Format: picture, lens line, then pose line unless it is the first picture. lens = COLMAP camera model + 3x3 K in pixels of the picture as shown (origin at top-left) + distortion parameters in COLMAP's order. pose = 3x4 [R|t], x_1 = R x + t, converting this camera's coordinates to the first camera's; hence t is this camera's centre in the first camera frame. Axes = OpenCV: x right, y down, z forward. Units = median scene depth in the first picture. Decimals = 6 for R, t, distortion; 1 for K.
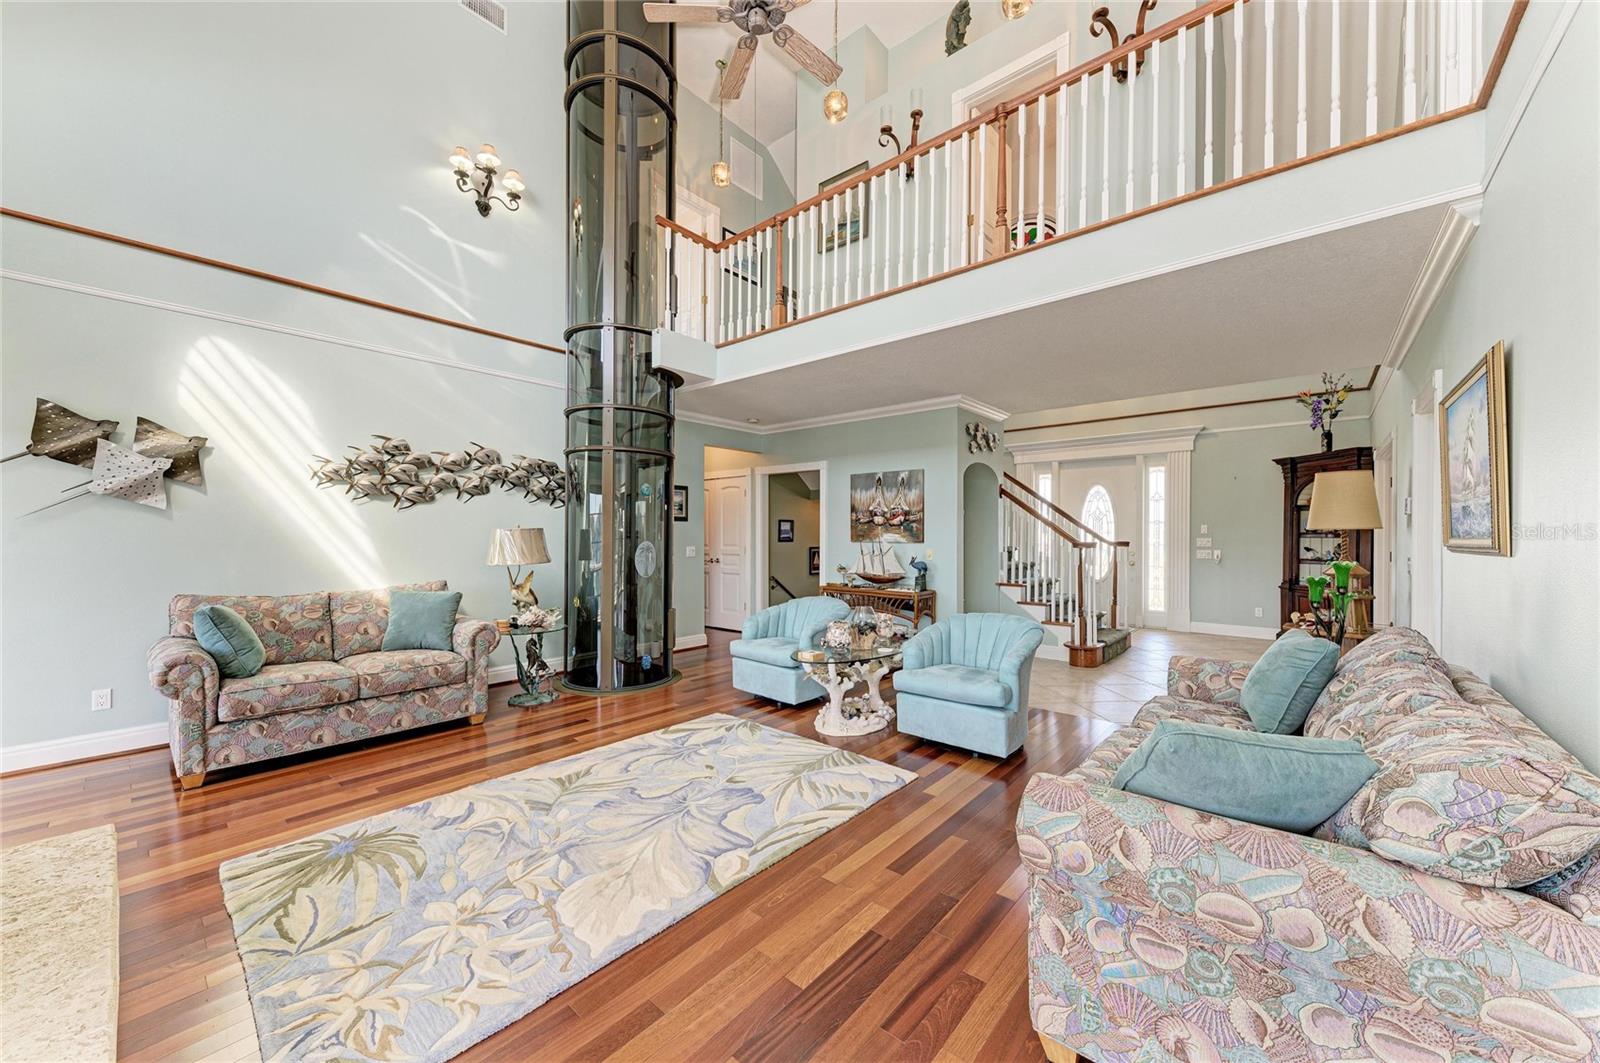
lens RADIAL K [[585.1, 0, 803.5], [0, 585.1, 532.4], [0, 0, 1]] dist [0.013471, -0.001470]
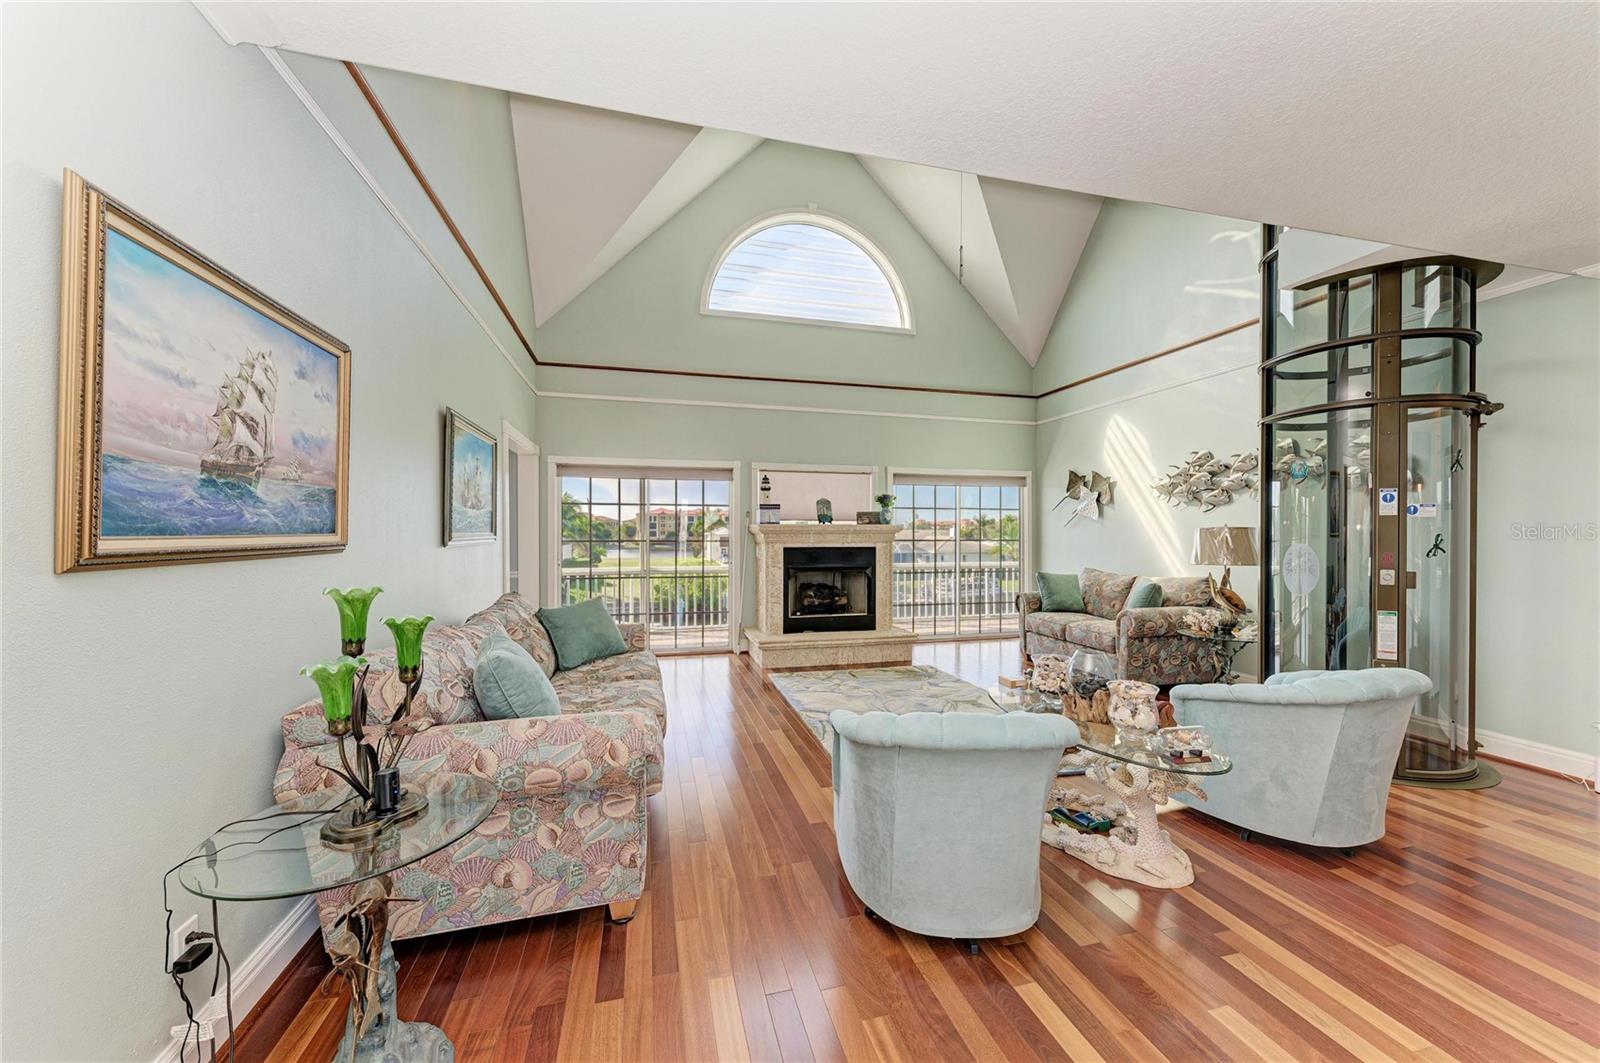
lens RADIAL K [[585.1, 0, 799.6], [0, 585.1, 533.1], [0, 0, 1]] dist [0.013471, -0.001470]
pose [[-0.568471, -0.004062, -0.822693, 0.895949], [-0.000569, 0.999990, -0.004544, 0.006948], [0.822703, -0.002115, -0.568467, 1.274127]]
